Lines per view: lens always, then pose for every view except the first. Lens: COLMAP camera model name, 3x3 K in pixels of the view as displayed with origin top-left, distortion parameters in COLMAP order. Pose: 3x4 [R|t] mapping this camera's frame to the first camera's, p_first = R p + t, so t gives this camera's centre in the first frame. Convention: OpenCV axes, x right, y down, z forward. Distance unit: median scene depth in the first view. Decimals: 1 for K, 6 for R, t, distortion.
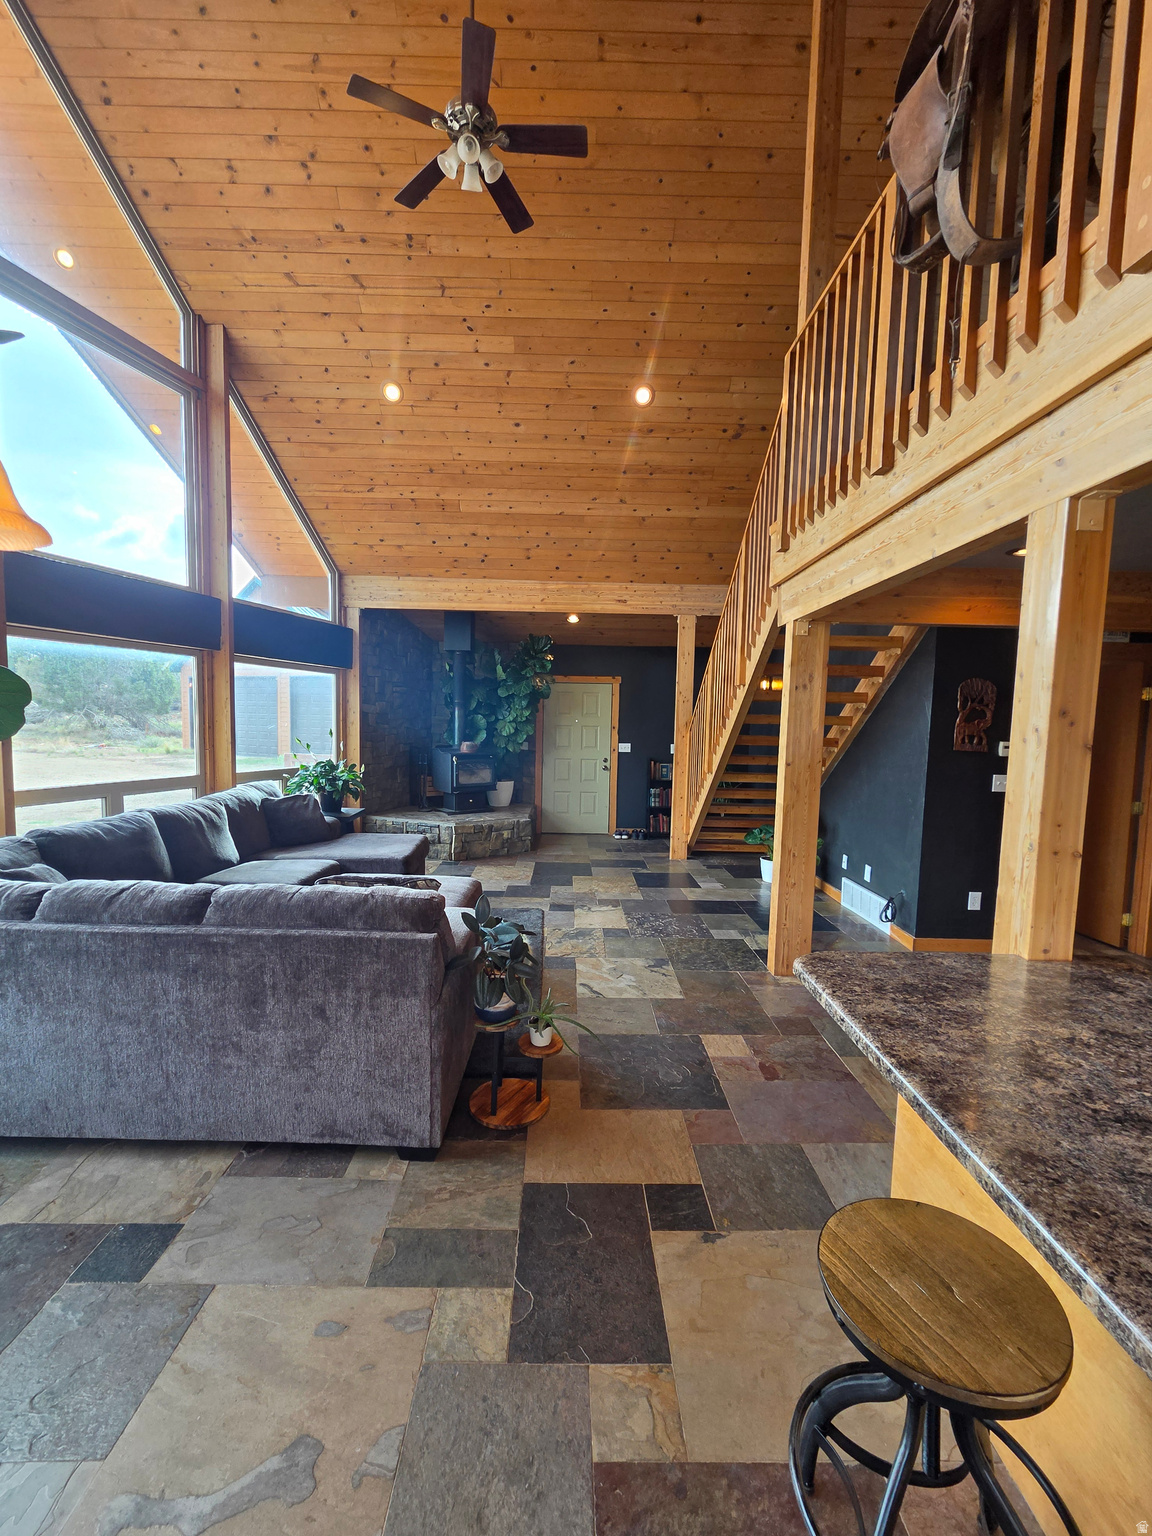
lens RADIAL K [[637.8, 0, 578.3], [0, 637.8, 771.7], [0, 0, 1]] dist [-0.003424, 0.002352]
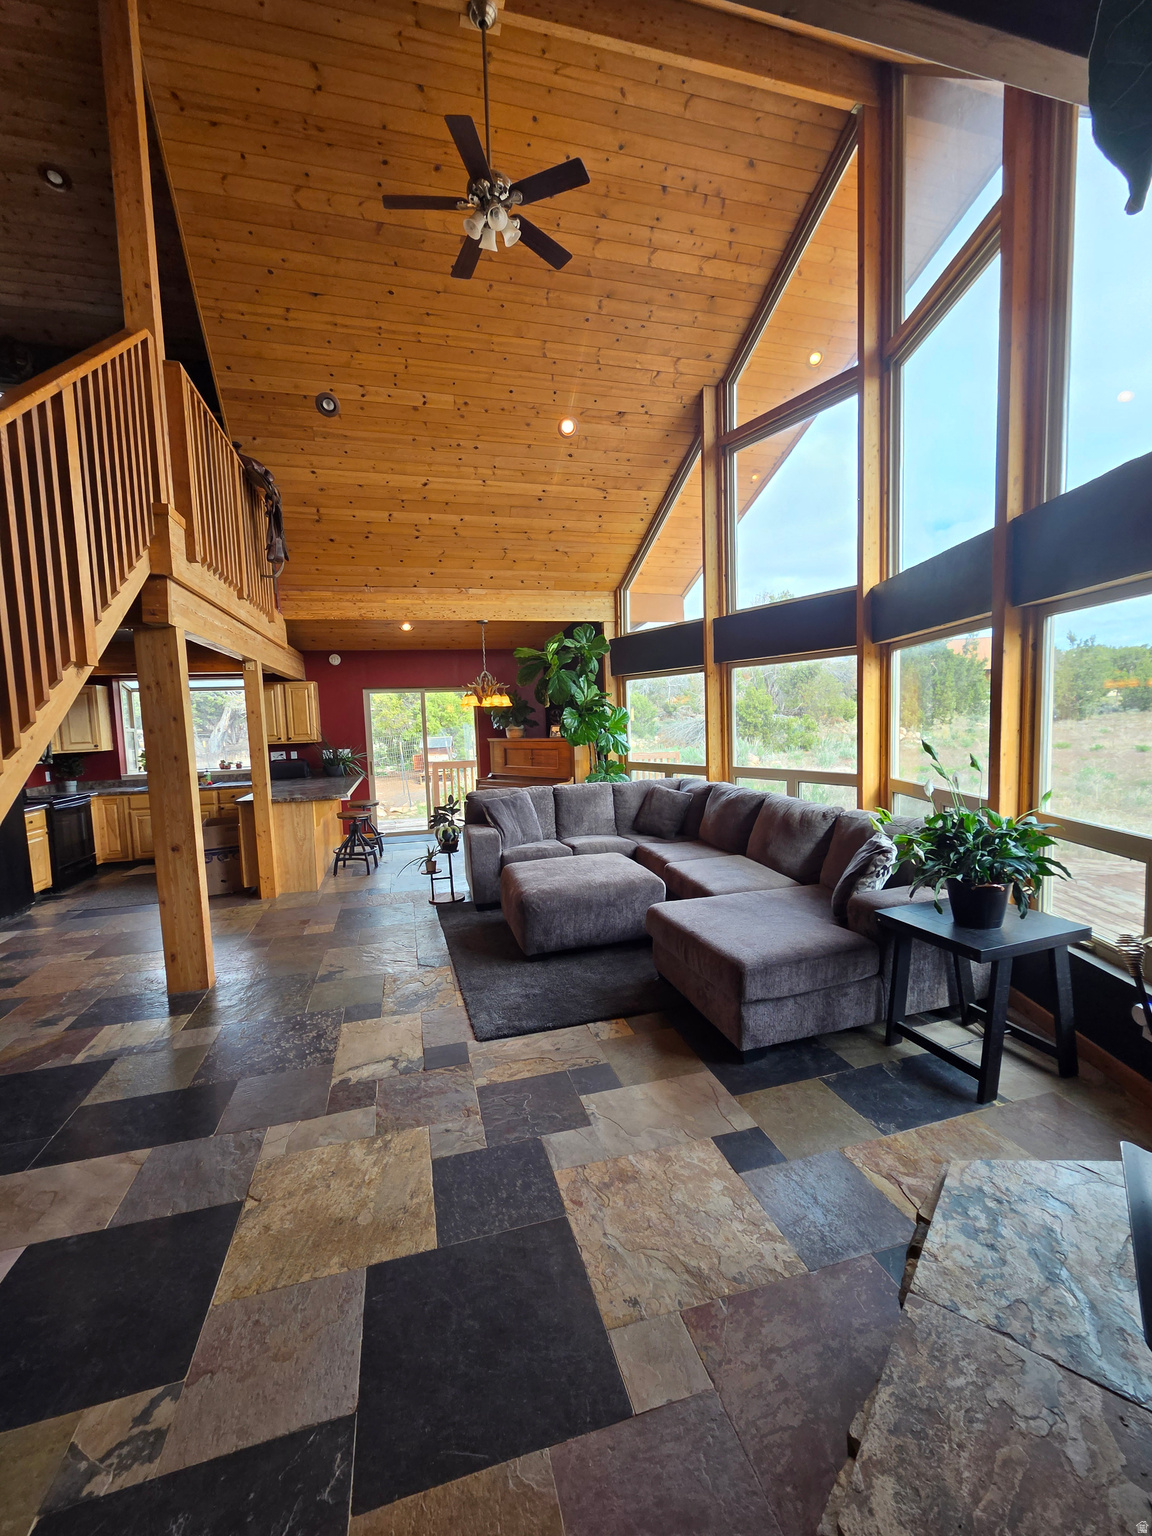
lens RADIAL K [[637.8, 0, 587.8], [0, 637.8, 767.3], [0, 0, 1]] dist [-0.003424, 0.002352]
pose [[-0.964380, 0.027455, -0.263093, -0.005719], [-0.013189, 0.988372, 0.151485, -0.136481], [0.264193, 0.149559, -0.952803, 1.603405]]
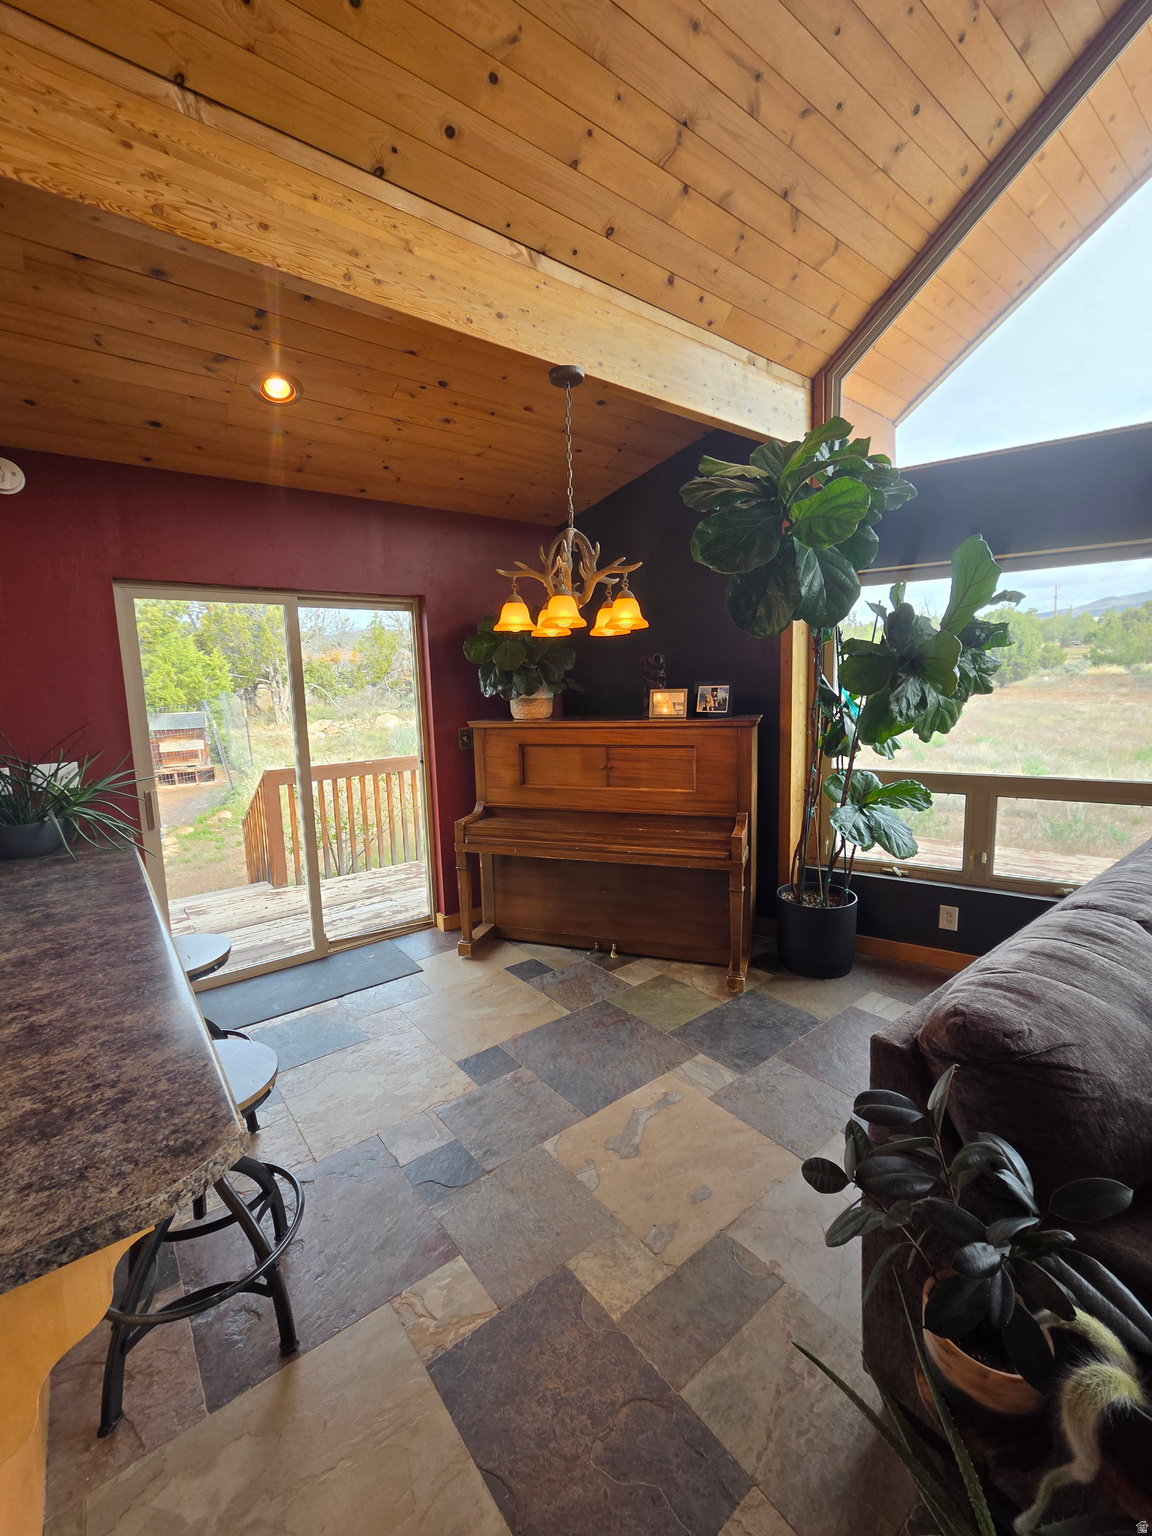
lens RADIAL K [[637.8, 0, 576.9], [0, 637.8, 763.7], [0, 0, 1]] dist [-0.003424, 0.002352]
pose [[-0.794297, 0.076833, -0.602652, 0.142701], [-0.042488, 0.982517, 0.181262, -0.038695], [0.606043, 0.169582, -0.777145, 0.524459]]
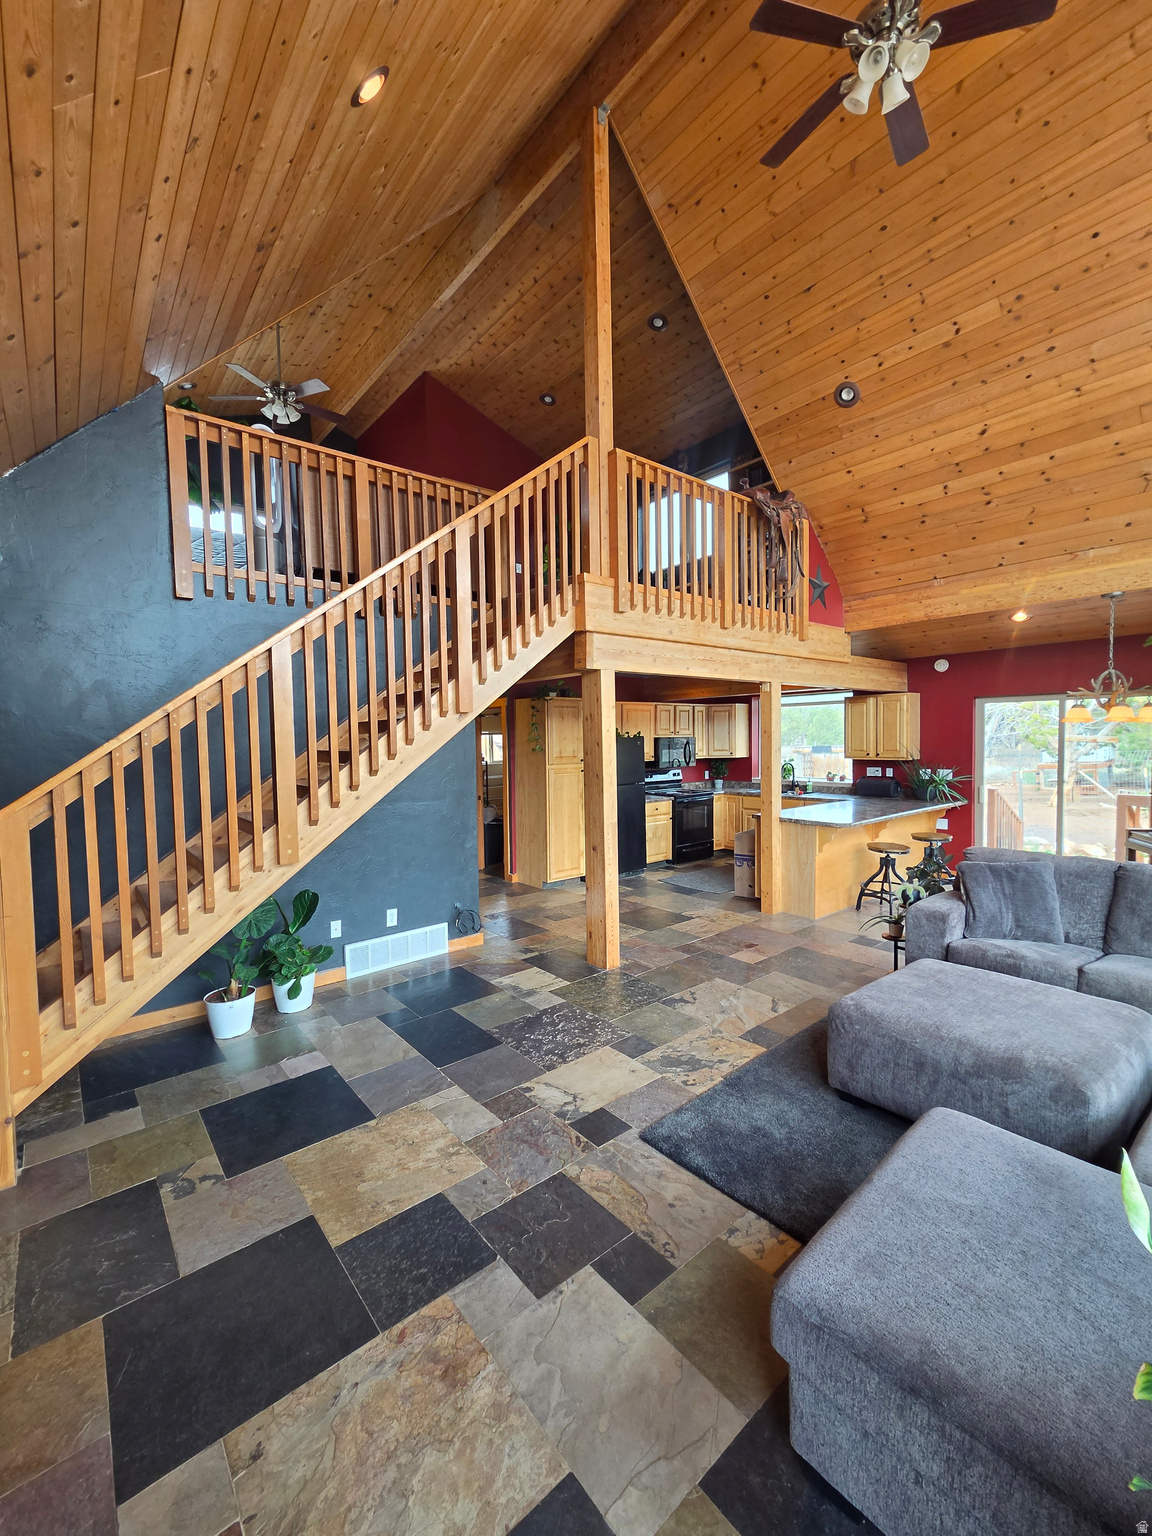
lens RADIAL K [[637.8, 0, 577.3], [0, 637.8, 766.2], [0, 0, 1]] dist [-0.003424, 0.002352]
pose [[-0.627315, -0.051947, 0.777031, -0.424643], [0.063661, 0.991013, 0.117647, -0.150438], [-0.776159, 0.123268, -0.618371, 1.356348]]
